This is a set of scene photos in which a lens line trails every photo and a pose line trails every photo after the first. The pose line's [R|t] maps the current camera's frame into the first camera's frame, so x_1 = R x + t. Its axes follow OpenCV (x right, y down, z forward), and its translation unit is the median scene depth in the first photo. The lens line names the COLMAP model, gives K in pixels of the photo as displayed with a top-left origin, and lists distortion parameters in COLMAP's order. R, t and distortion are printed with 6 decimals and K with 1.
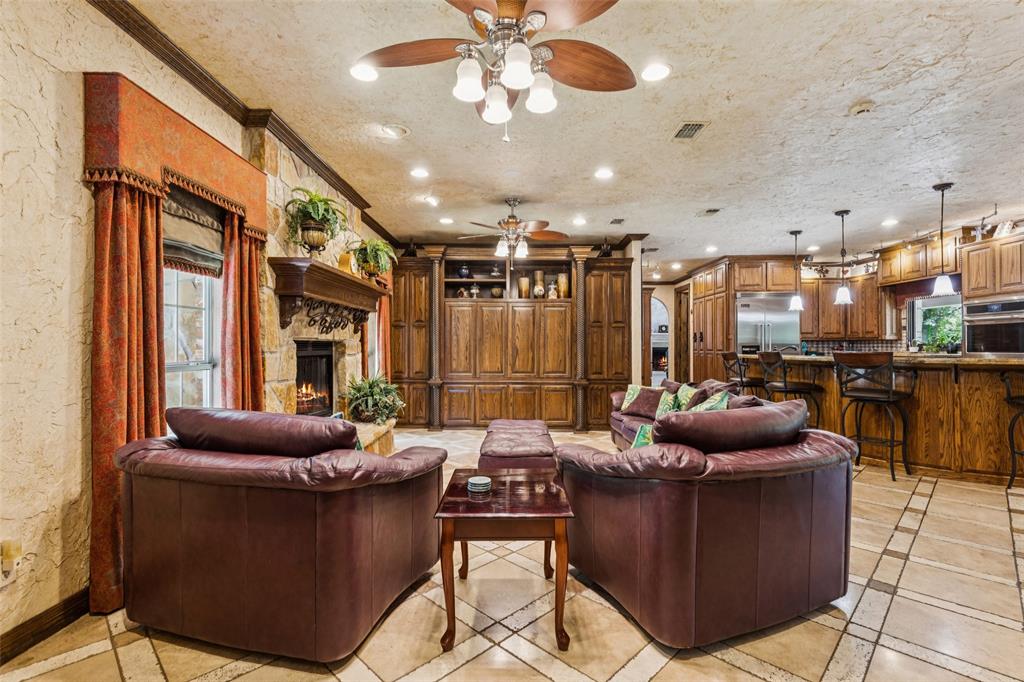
lens RADIAL K [[468.7, 0, 513.4], [0, 468.7, 341.5], [0, 0, 1]] dist [0.009524, -0.000977]
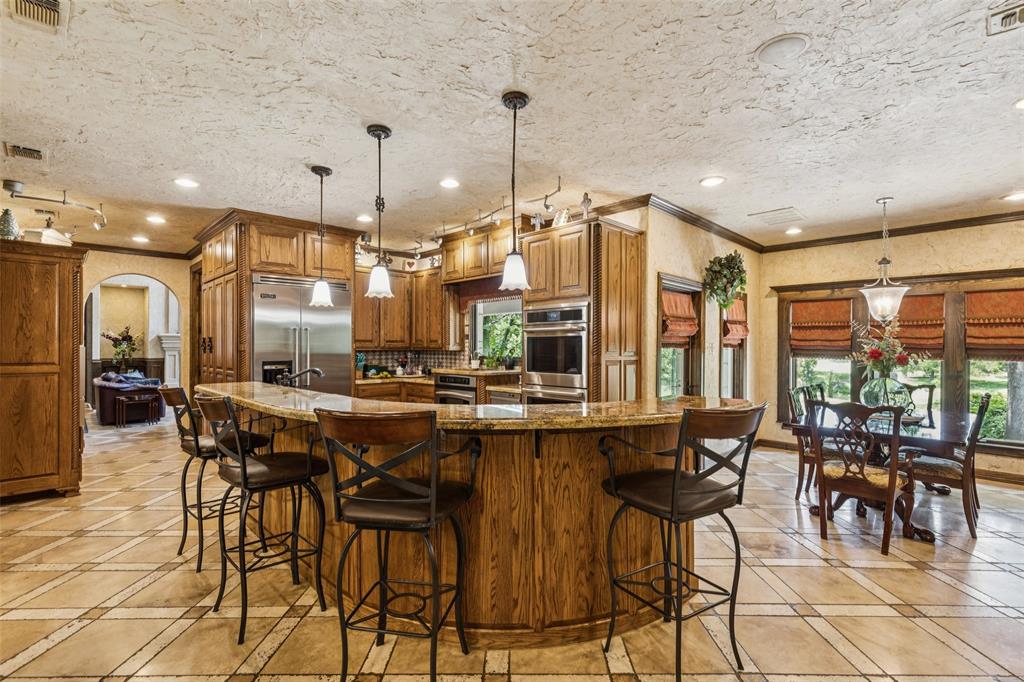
lens RADIAL K [[468.7, 0, 511.6], [0, 468.7, 342.6], [0, 0, 1]] dist [0.009524, -0.000977]
pose [[0.710363, 0.003730, 0.703826, 0.324722], [-0.006876, 0.999975, 0.001640, -0.021563], [-0.703802, -0.006004, 0.710371, 0.382755]]
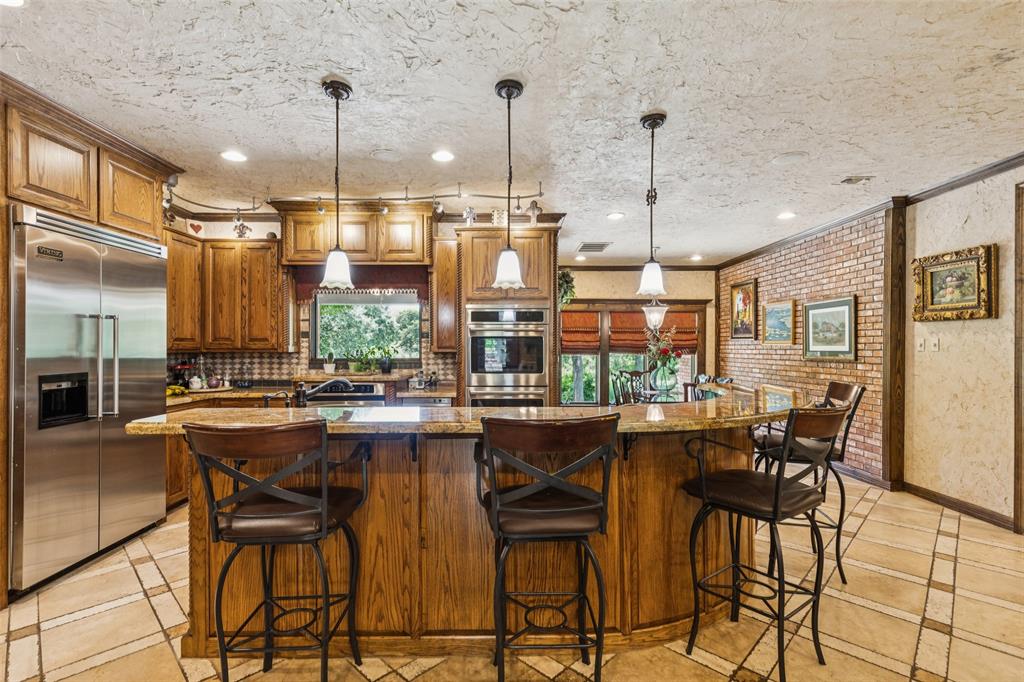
lens RADIAL K [[468.7, 0, 505.6], [0, 468.7, 347.8], [0, 0, 1]] dist [0.009524, -0.000977]
pose [[-0.004171, -0.006527, 0.999970, 0.184638], [-0.009954, 0.999929, 0.006485, -0.018219], [-0.999942, -0.009927, -0.004235, 0.773874]]
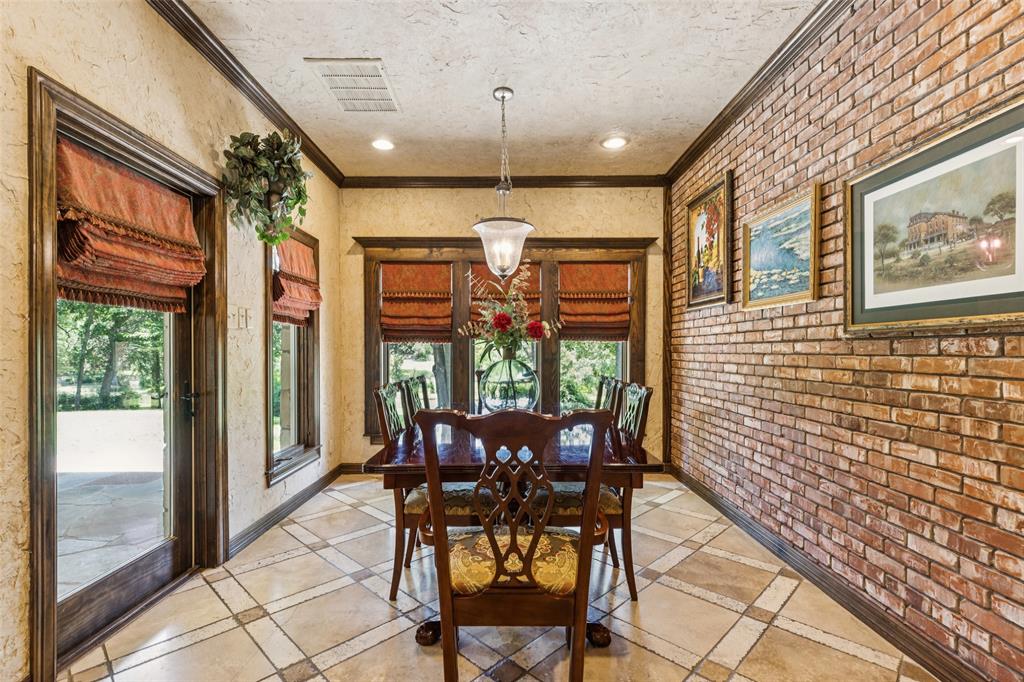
lens RADIAL K [[468.7, 0, 509.6], [0, 468.7, 358.3], [0, 0, 1]] dist [0.009524, -0.000977]
pose [[-0.010289, -0.023675, 0.999667, 0.690808], [-0.004469, 0.999711, 0.023630, 0.010101], [-0.999937, -0.004225, -0.010392, 0.476262]]
